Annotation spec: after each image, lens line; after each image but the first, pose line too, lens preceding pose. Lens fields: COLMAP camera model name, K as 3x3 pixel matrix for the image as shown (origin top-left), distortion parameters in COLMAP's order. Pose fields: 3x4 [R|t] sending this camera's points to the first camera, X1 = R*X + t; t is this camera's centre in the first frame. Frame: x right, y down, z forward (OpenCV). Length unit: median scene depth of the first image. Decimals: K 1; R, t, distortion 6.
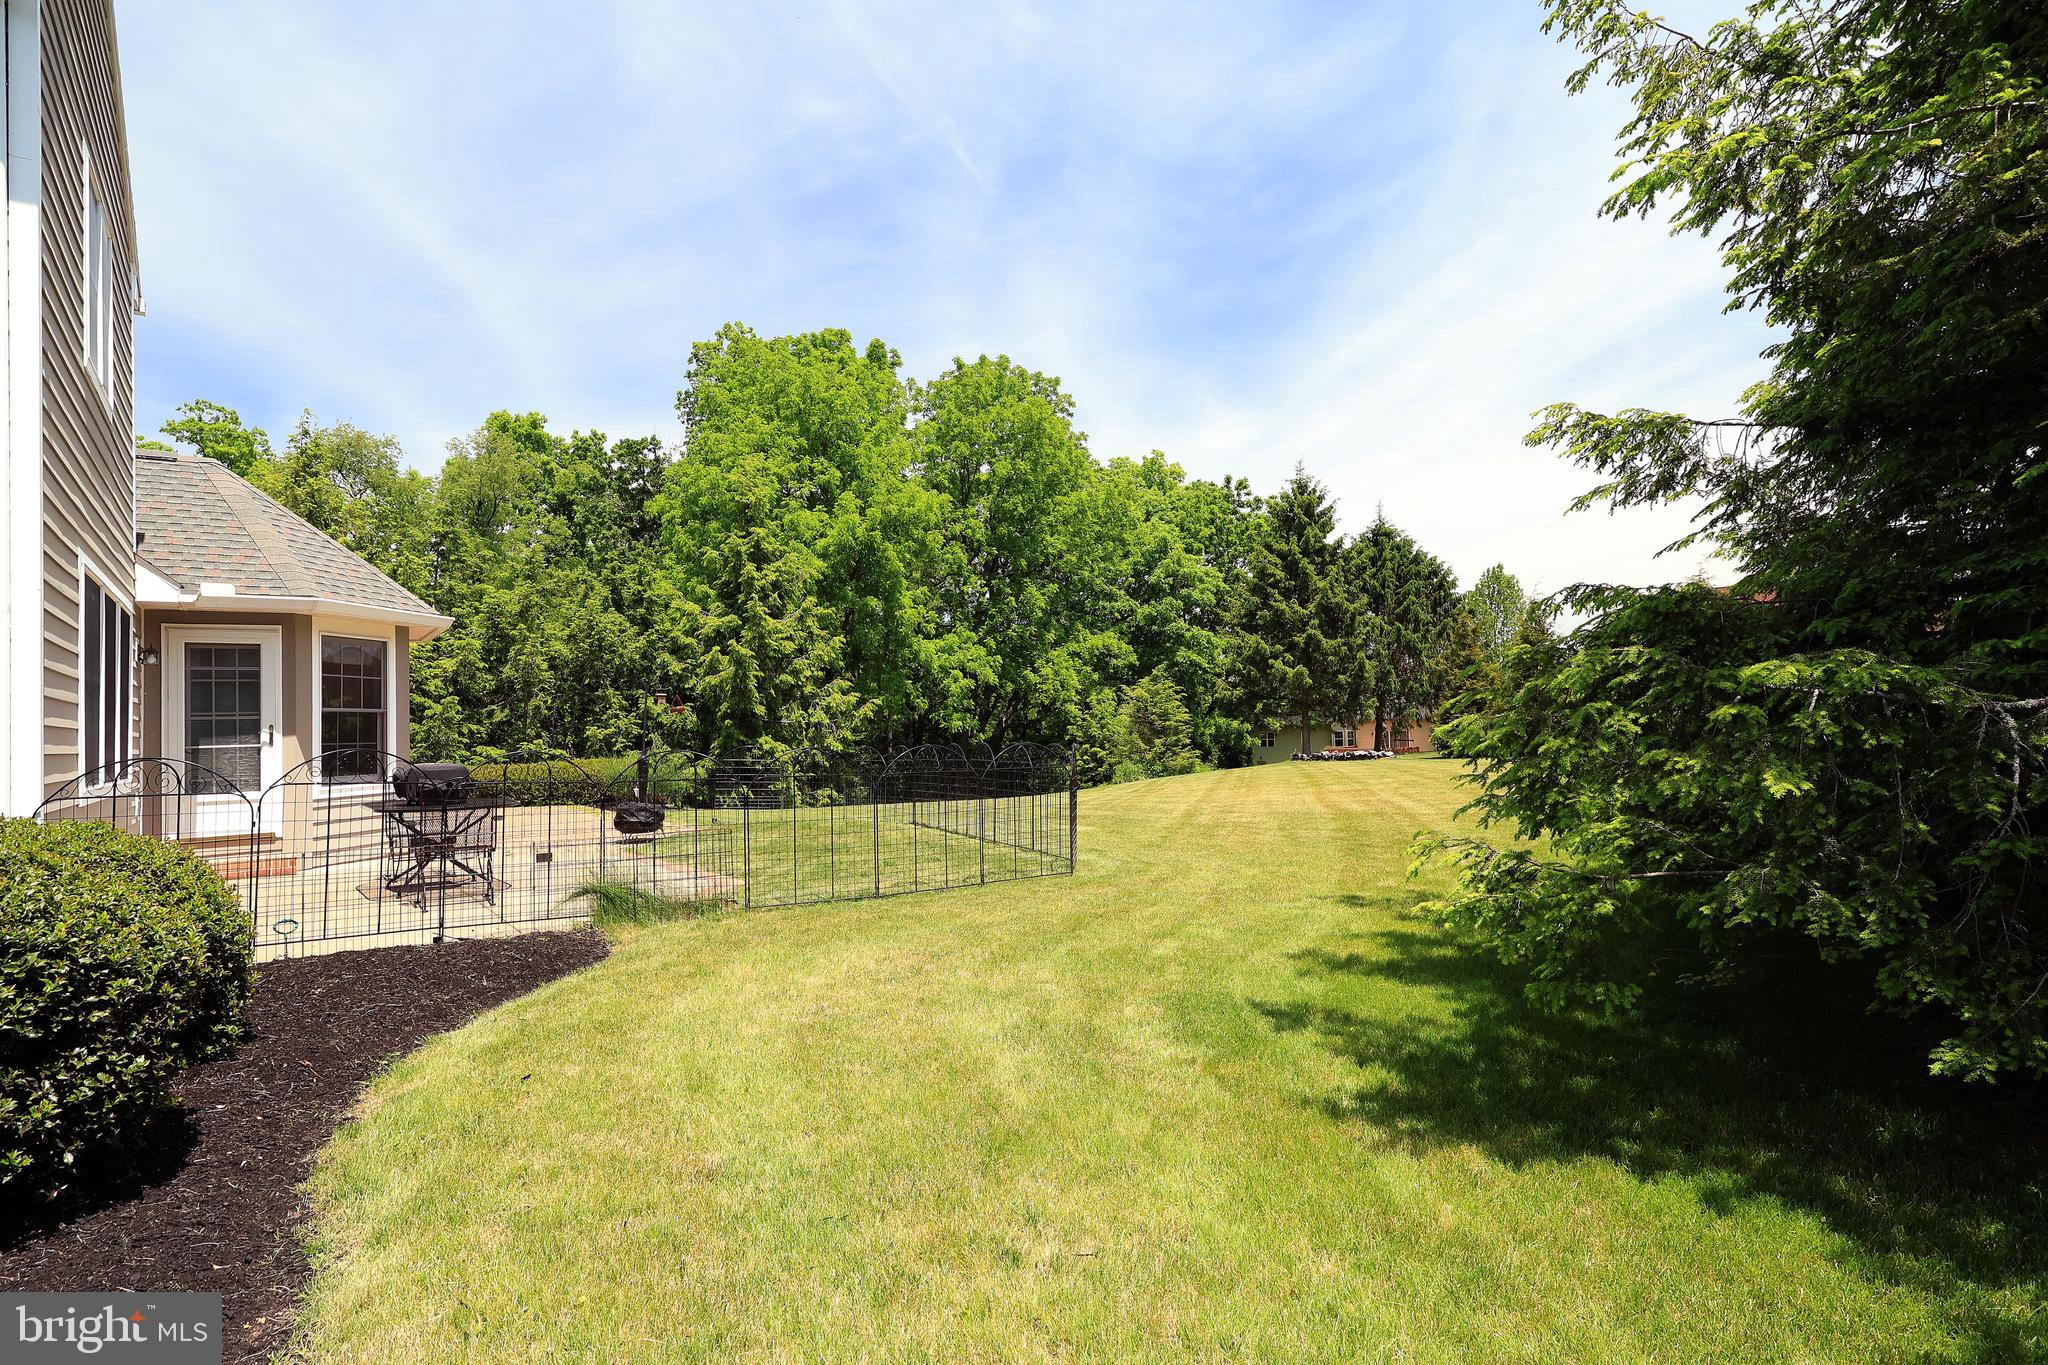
lens RADIAL K [[1018.1, 0, 1025.7], [0, 1018.1, 695.4], [0, 0, 1]] dist [-0.000826, -0.000360]
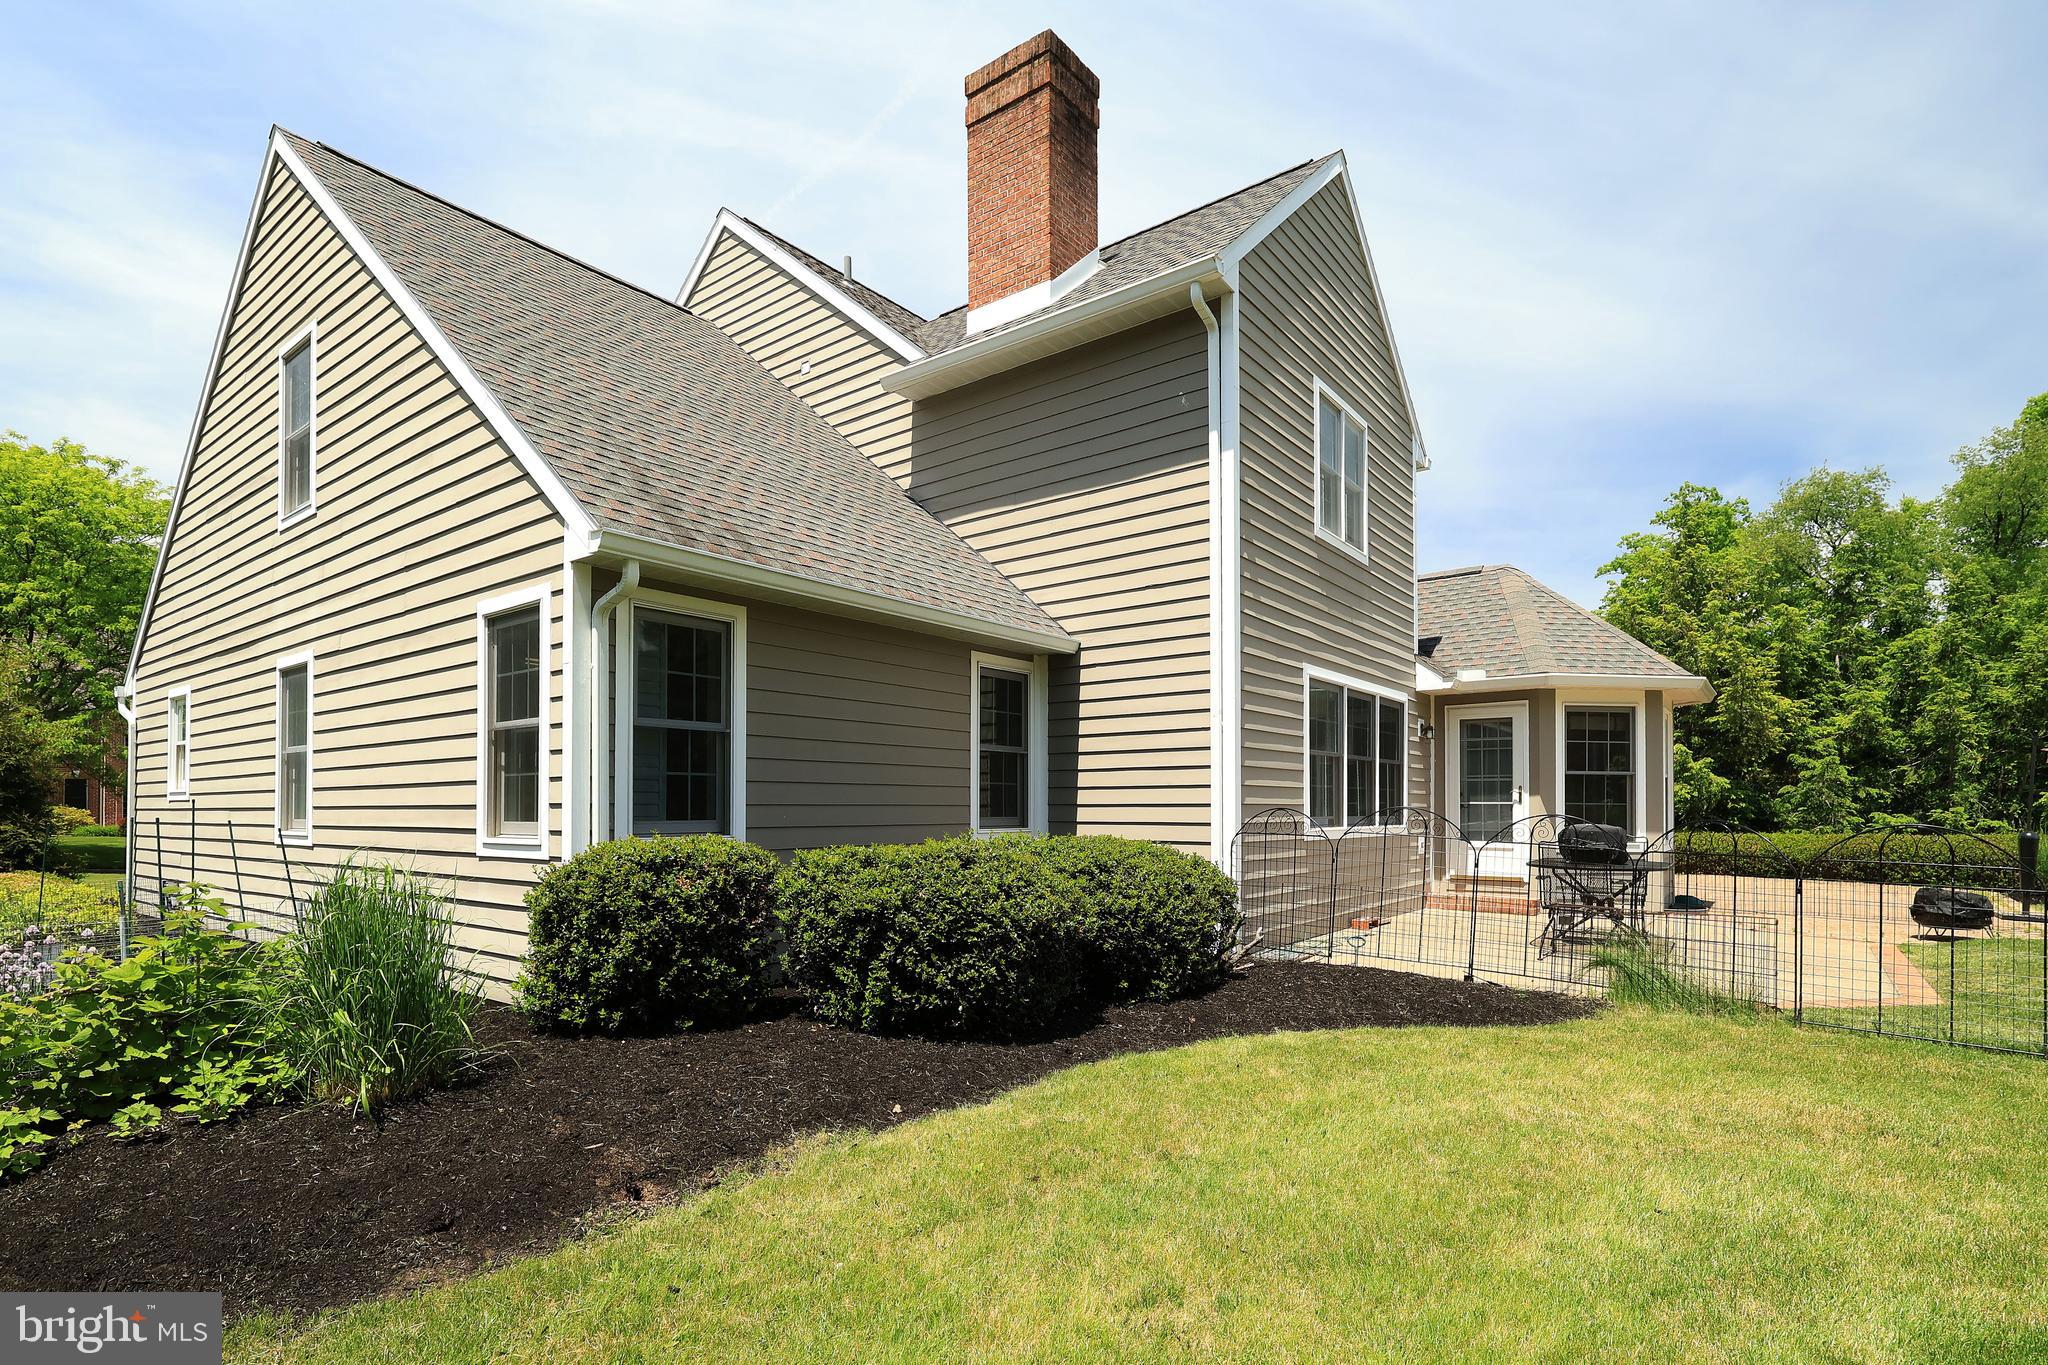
lens RADIAL K [[1005.2, 0, 1026.9], [0, 1005.2, 791.6], [0, 0, 1]] dist [-0.000767, 0.000248]
pose [[0.274753, 0.015531, -0.961389, 0.048983], [0.018131, 0.999608, 0.021330, 0.000108], [0.961344, -0.023291, 0.274364, 0.031802]]
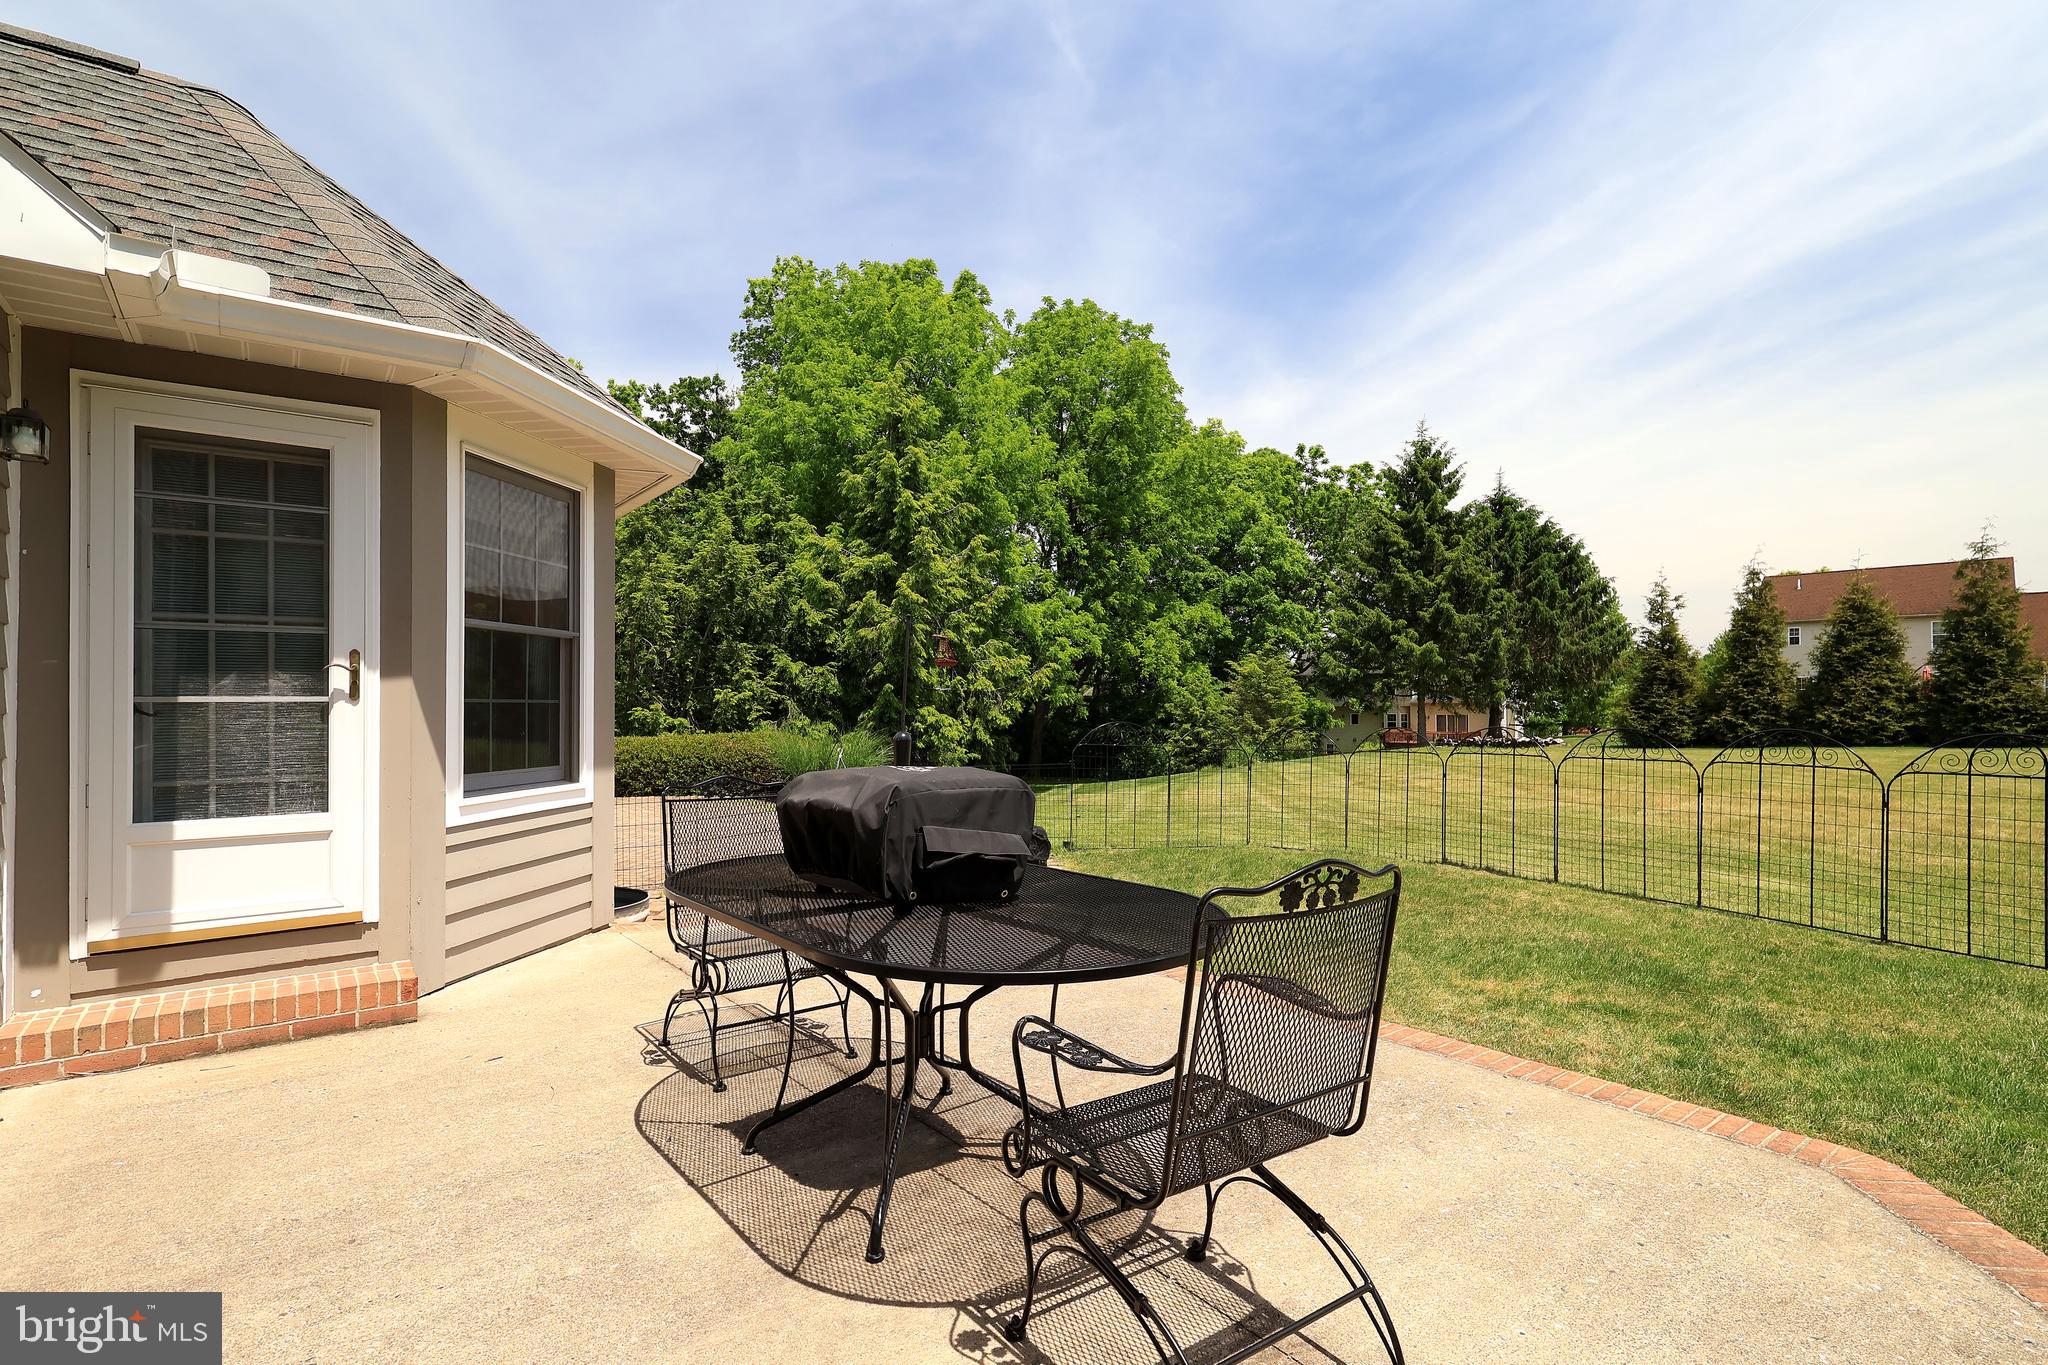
lens RADIAL K [[963.5, 0, 1027.4], [0, 963.5, 696.2], [0, 0, 1]] dist [-0.001138, 0.000001]
pose [[0.999477, 0.021480, 0.024171, -0.110249], [-0.022031, 0.999498, 0.022749, 0.007520], [-0.023671, -0.023269, 0.999449, 0.139082]]
